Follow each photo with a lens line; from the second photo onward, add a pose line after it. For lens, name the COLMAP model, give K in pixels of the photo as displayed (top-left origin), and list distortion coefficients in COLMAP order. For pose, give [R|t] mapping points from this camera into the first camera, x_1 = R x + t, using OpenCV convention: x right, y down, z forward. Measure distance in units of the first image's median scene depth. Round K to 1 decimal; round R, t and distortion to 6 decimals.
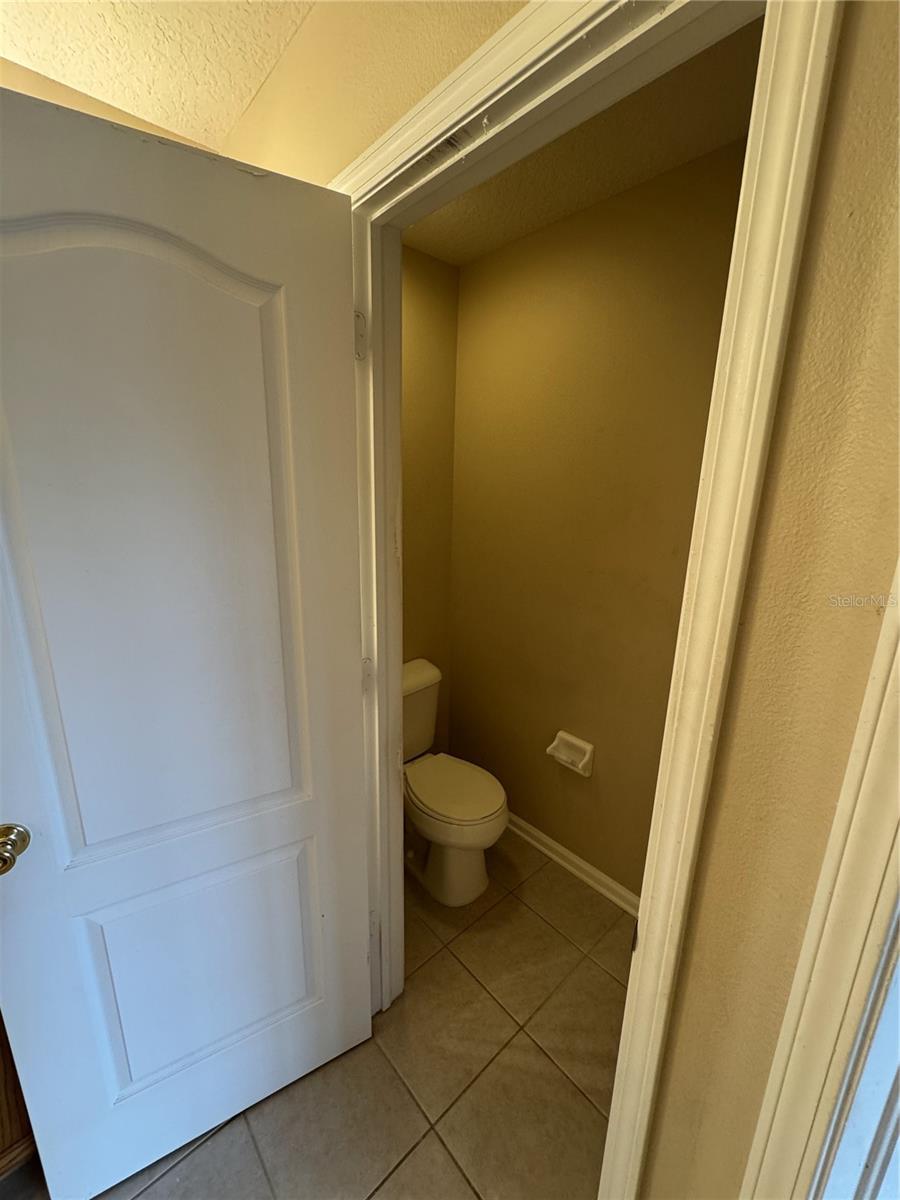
lens RADIAL K [[480.6, 0, 450.0], [0, 480.6, 600.0], [0, 0, 1]] dist [-0.002014, 0.000179]
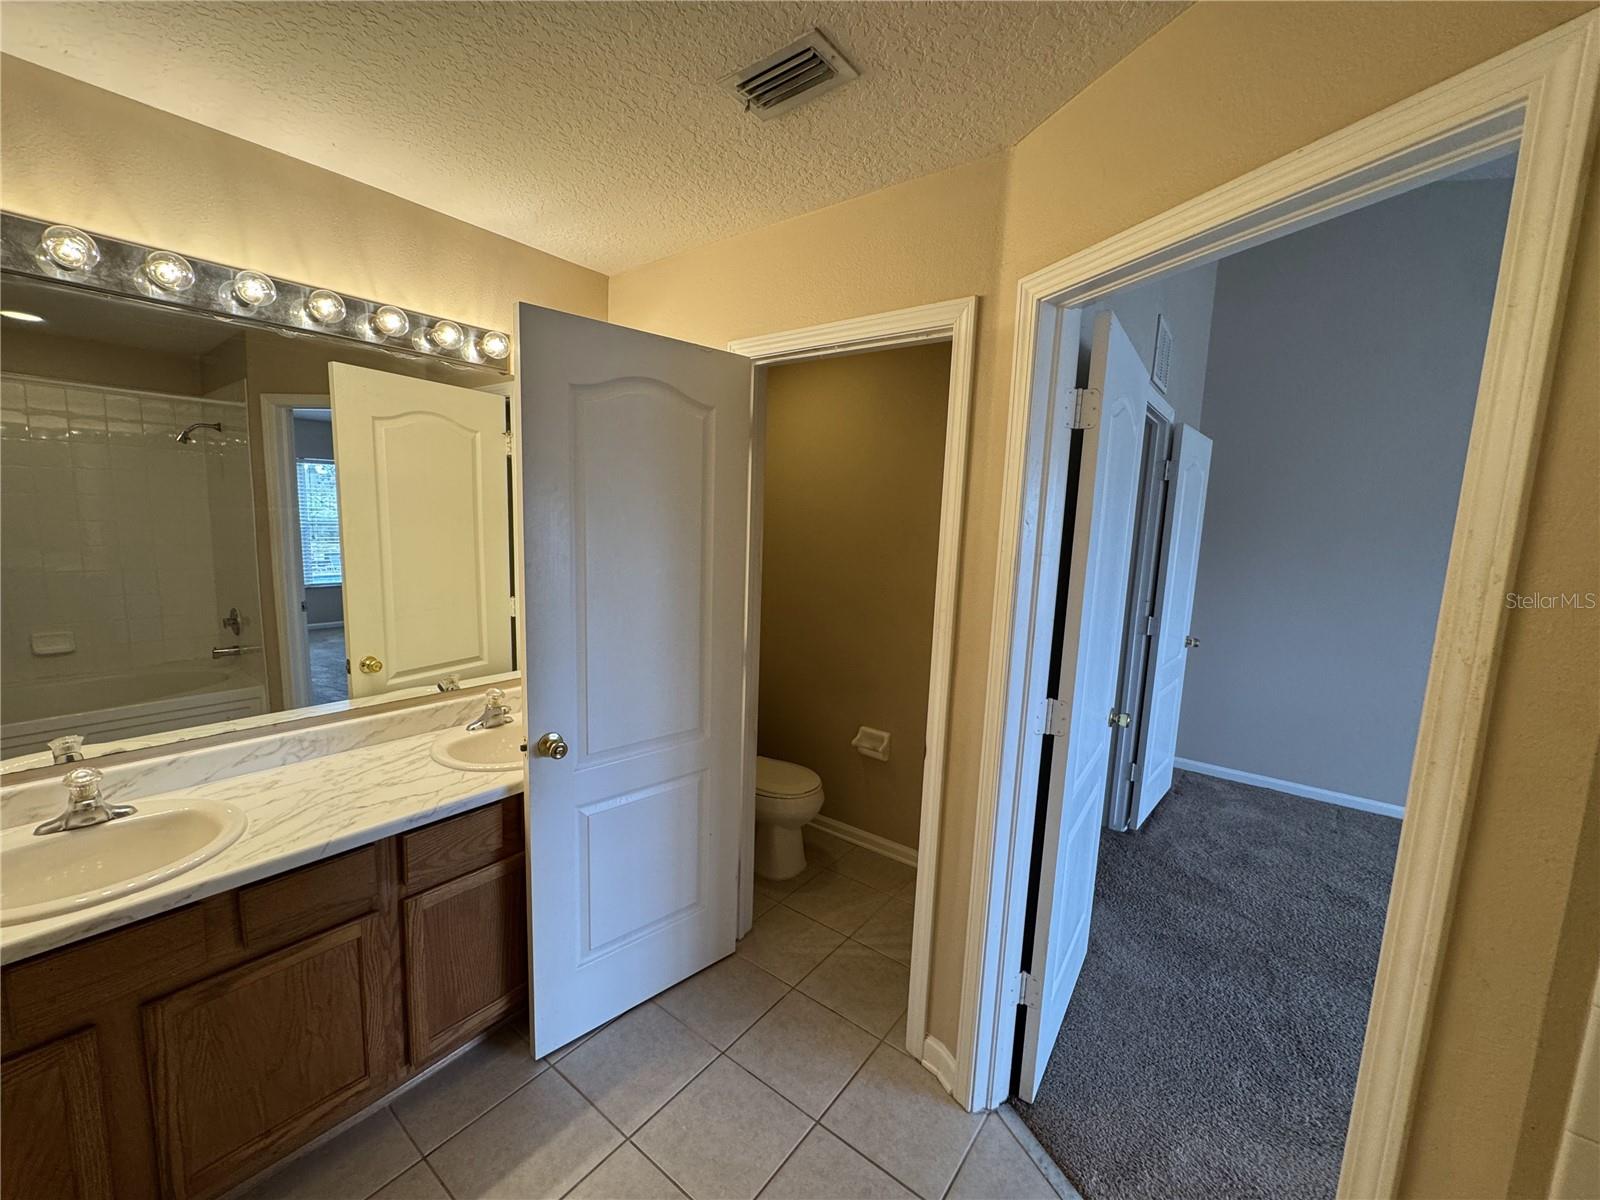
lens RADIAL K [[640.8, 0, 800.0], [0, 640.8, 600.0], [0, 0, 1]] dist [-0.002014, 0.000179]
pose [[0.980356, -0.003981, 0.197196, -0.274969], [0.025660, 0.993873, -0.107505, 0.150359], [-0.195560, 0.110453, 0.974452, -0.652060]]
